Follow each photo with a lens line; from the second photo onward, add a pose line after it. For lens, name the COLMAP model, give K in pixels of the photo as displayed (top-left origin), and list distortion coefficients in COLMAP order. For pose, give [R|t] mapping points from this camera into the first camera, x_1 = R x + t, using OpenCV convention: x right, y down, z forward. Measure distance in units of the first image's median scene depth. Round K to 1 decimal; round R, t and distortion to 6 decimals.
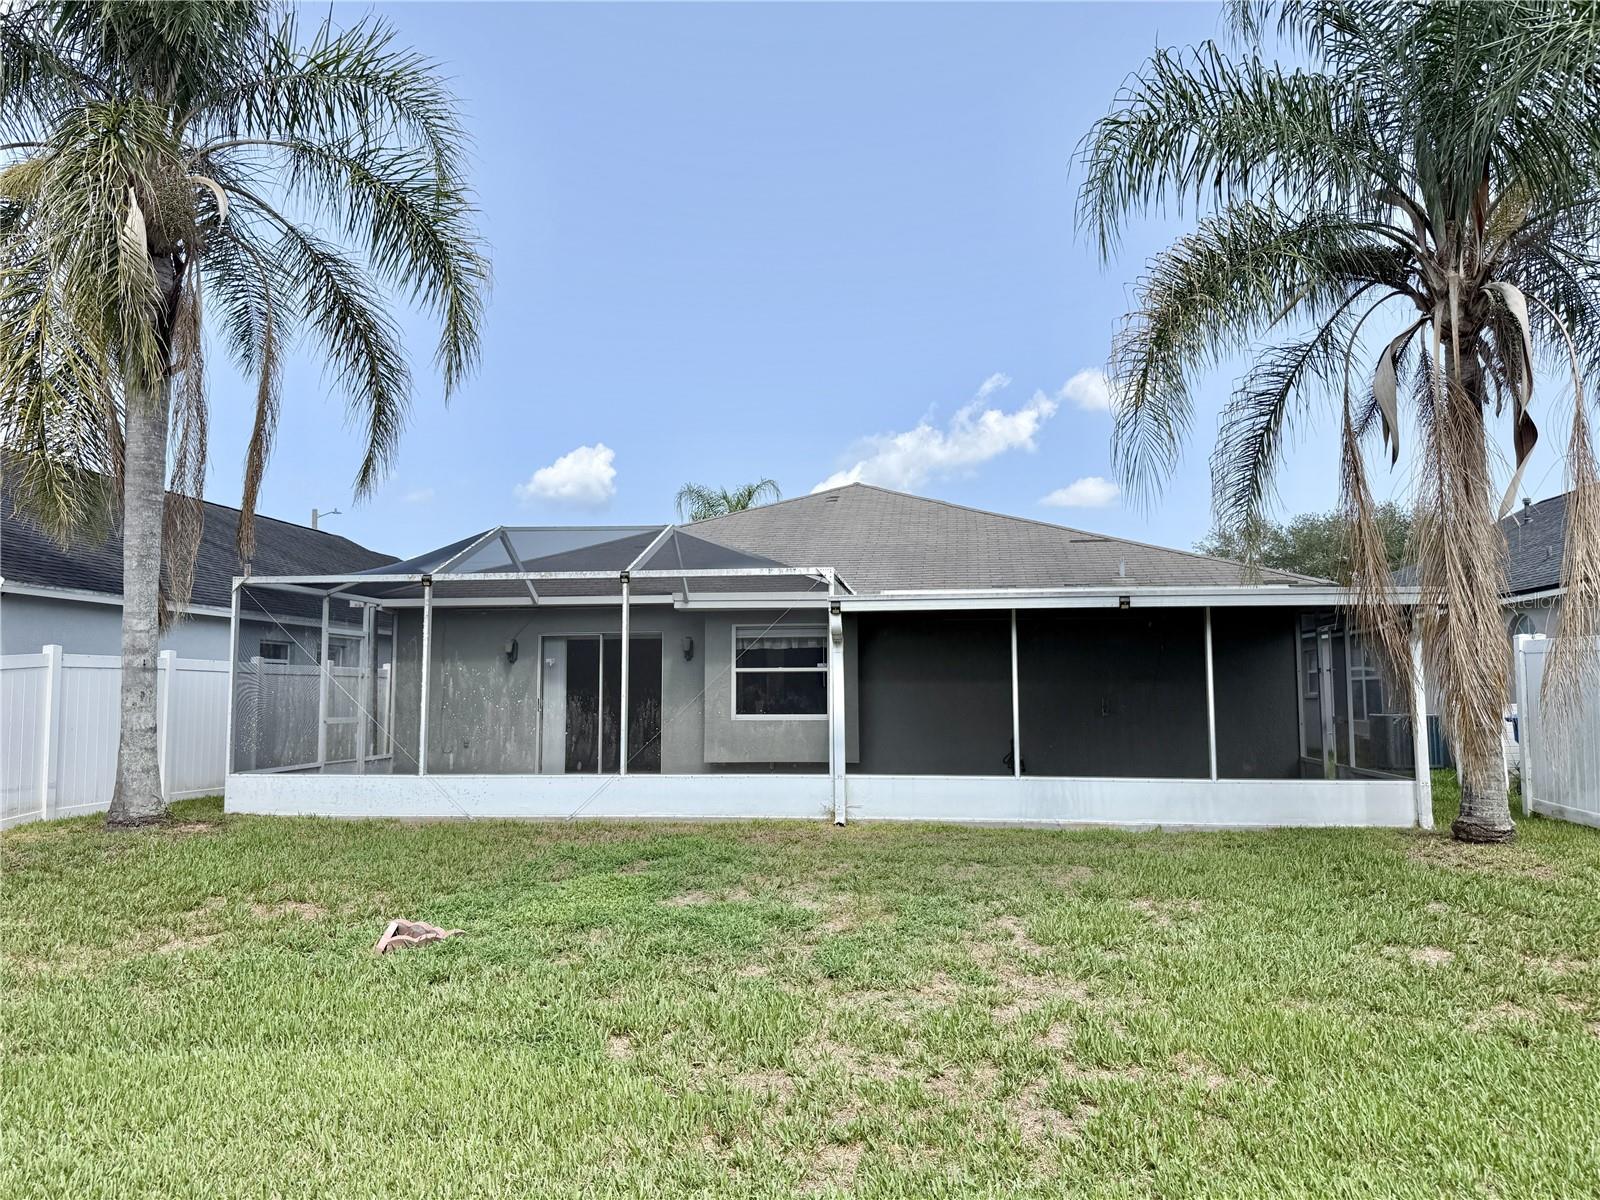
lens RADIAL K [[1145.2, 0, 797.1], [0, 1145.2, 601.2], [0, 0, 1]] dist [0.054040, -0.066305]
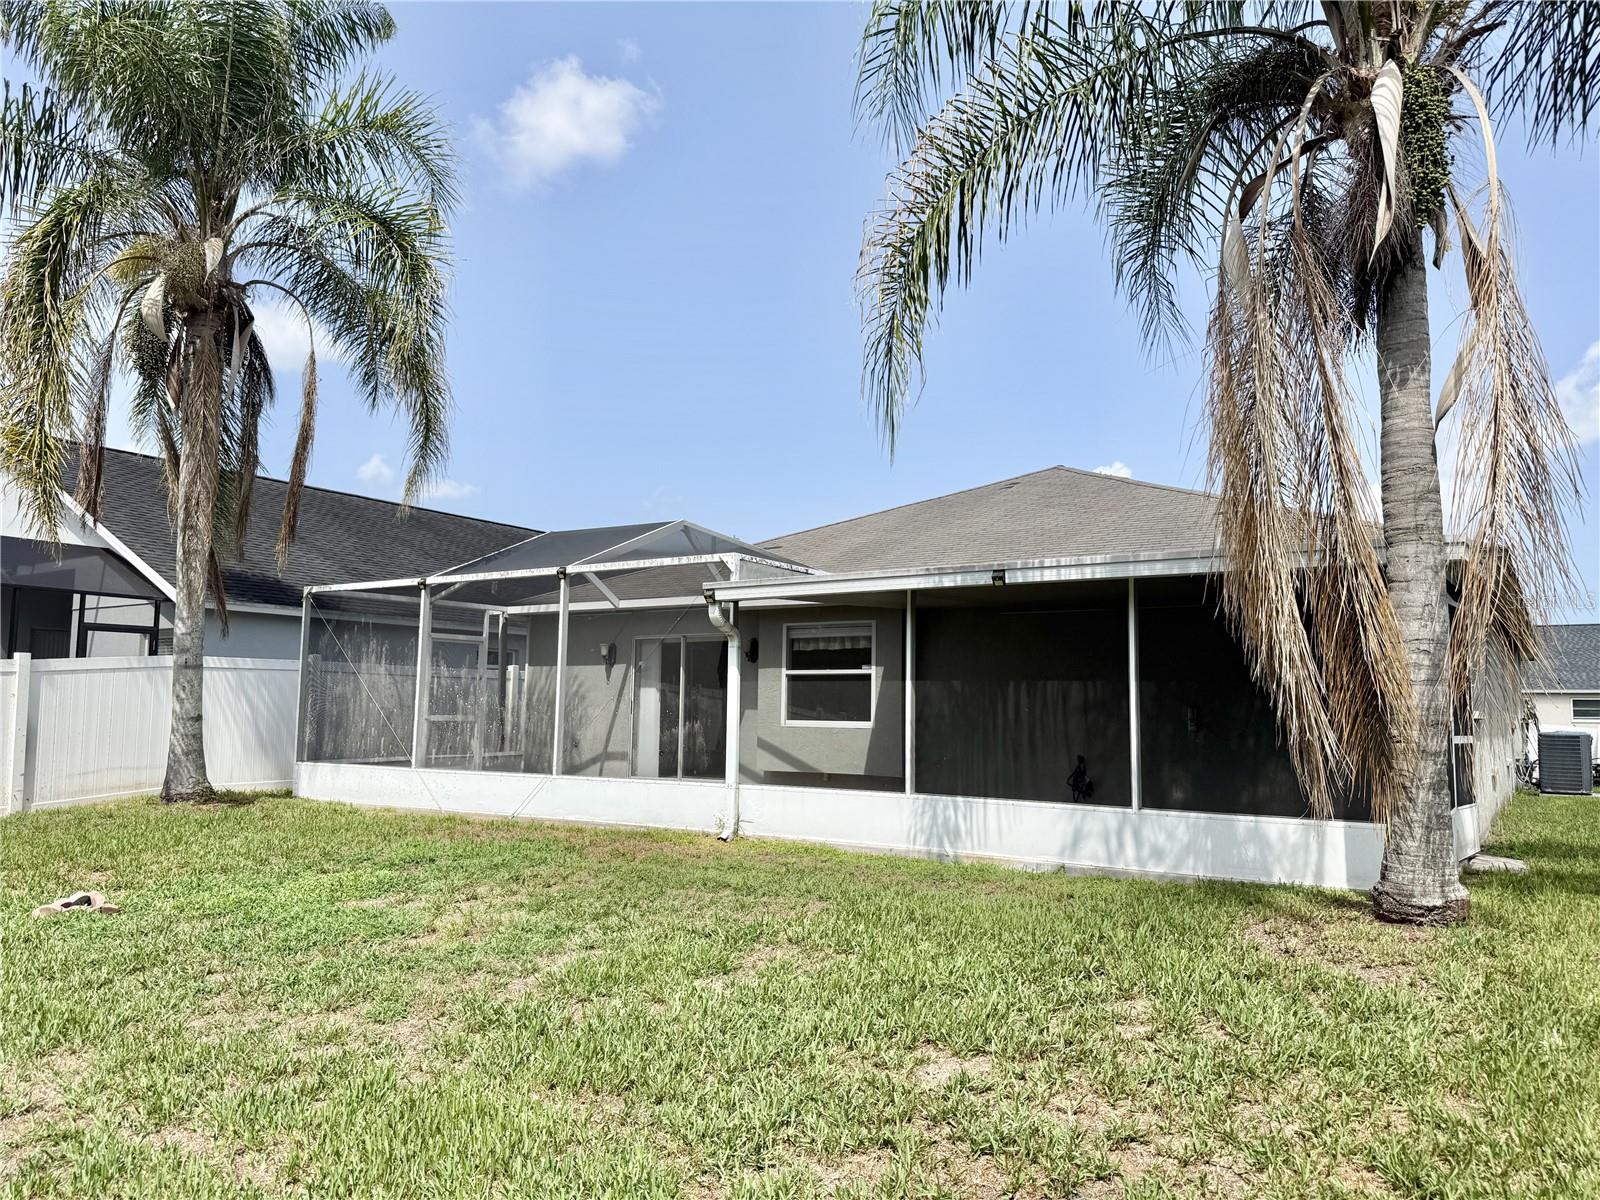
lens RADIAL K [[1145.2, 0, 796.6], [0, 1145.2, 590.8], [0, 0, 1]] dist [0.054040, -0.066305]
pose [[0.898636, -0.031892, -0.437534, 0.365050], [0.020664, 0.999324, -0.030400, 0.022517], [0.438208, 0.018278, 0.898688, 0.166829]]
